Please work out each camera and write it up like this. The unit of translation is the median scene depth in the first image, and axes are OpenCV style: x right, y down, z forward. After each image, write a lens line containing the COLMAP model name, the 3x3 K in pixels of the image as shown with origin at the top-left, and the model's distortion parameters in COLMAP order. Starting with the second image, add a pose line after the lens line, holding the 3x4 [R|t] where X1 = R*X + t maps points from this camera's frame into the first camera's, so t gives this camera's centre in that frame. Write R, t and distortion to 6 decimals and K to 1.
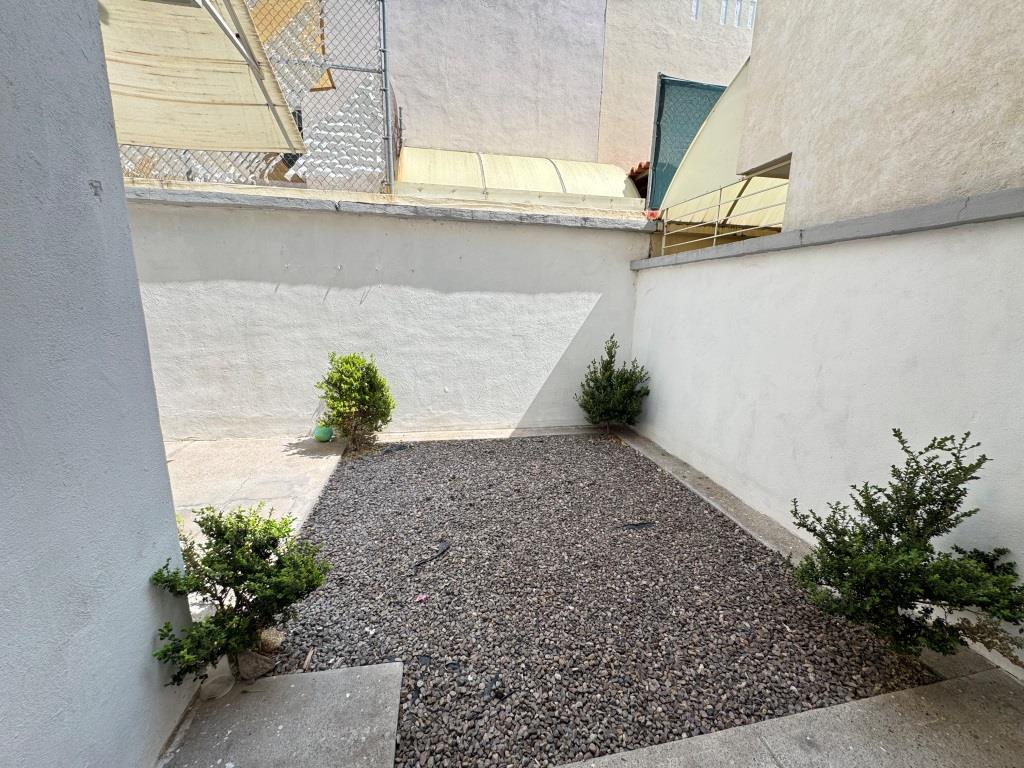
lens RADIAL K [[407.3, 0, 511.7], [0, 407.3, 379.1], [0, 0, 1]] dist [-0.002246, 0.000328]
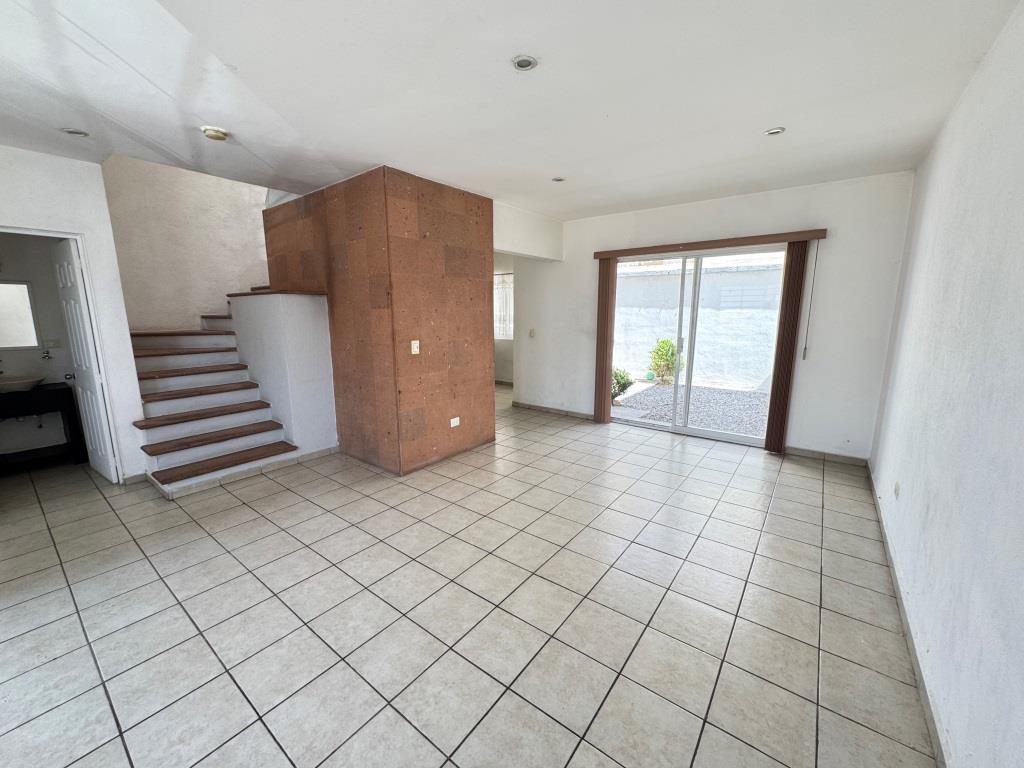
lens RADIAL K [[407.3, 0, 511.1], [0, 407.3, 382.9], [0, 0, 1]] dist [-0.002246, 0.000328]
pose [[0.664468, 0.107536, -0.739539, 0.653994], [-0.128377, 0.991307, 0.028800, 0.202229], [0.736208, 0.075803, 0.672497, -1.000906]]
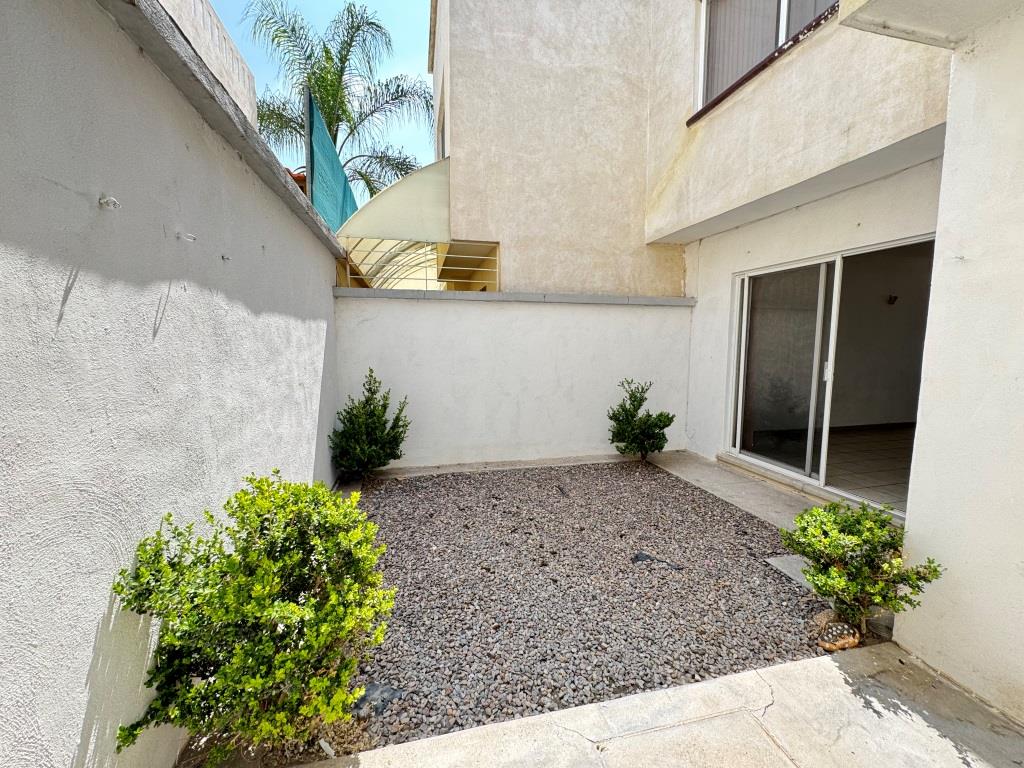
lens RADIAL K [[407.3, 0, 508.7], [0, 407.3, 380.6], [0, 0, 1]] dist [-0.002246, 0.000328]
pose [[-0.041274, -0.117025, 0.992271, -0.686904], [0.184339, 0.975177, 0.122677, -0.142732], [-0.981996, 0.187978, -0.018677, 0.754870]]
